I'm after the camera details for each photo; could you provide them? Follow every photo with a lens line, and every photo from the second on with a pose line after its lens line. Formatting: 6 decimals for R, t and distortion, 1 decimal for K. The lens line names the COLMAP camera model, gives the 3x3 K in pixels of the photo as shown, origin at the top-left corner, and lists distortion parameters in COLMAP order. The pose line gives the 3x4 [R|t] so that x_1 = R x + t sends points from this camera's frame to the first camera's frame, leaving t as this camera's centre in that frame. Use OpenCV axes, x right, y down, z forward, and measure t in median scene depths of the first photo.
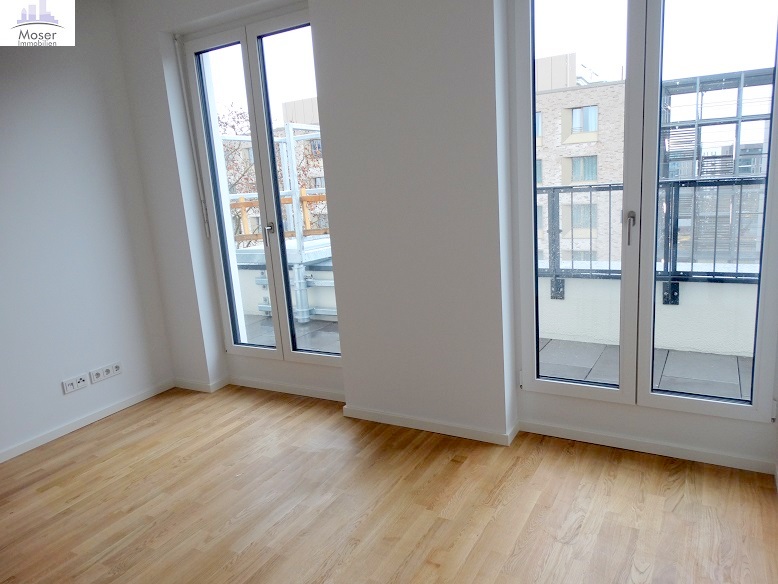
lens RADIAL K [[557.8, 0, 393.5], [0, 557.8, 294.4], [0, 0, 1]] dist [0.002931, 0.001568]
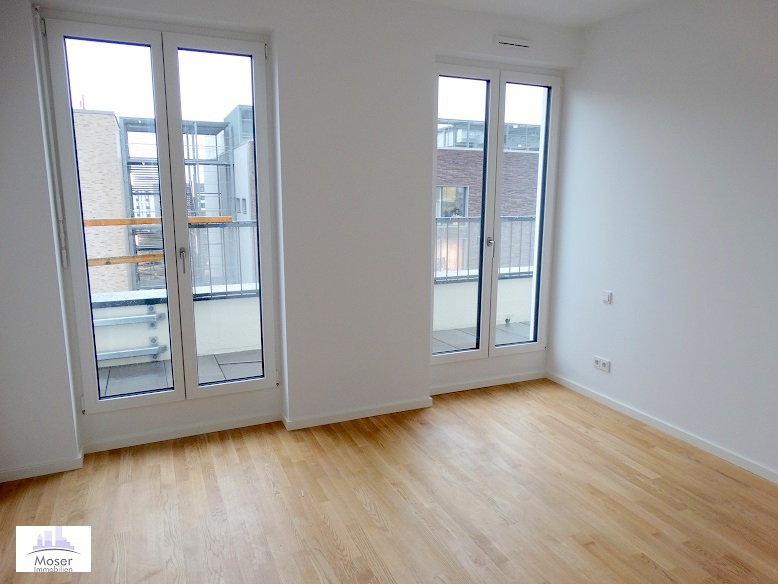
lens RADIAL K [[530.0, 0, 388.3], [0, 530.0, 329.6], [0, 0, 1]] dist [-0.047911, 0.056130]
pose [[0.609345, -0.135155, 0.781301, -0.750137], [0.120971, 0.989676, 0.076855, -0.029316], [-0.783623, 0.047684, 0.619404, 0.217385]]
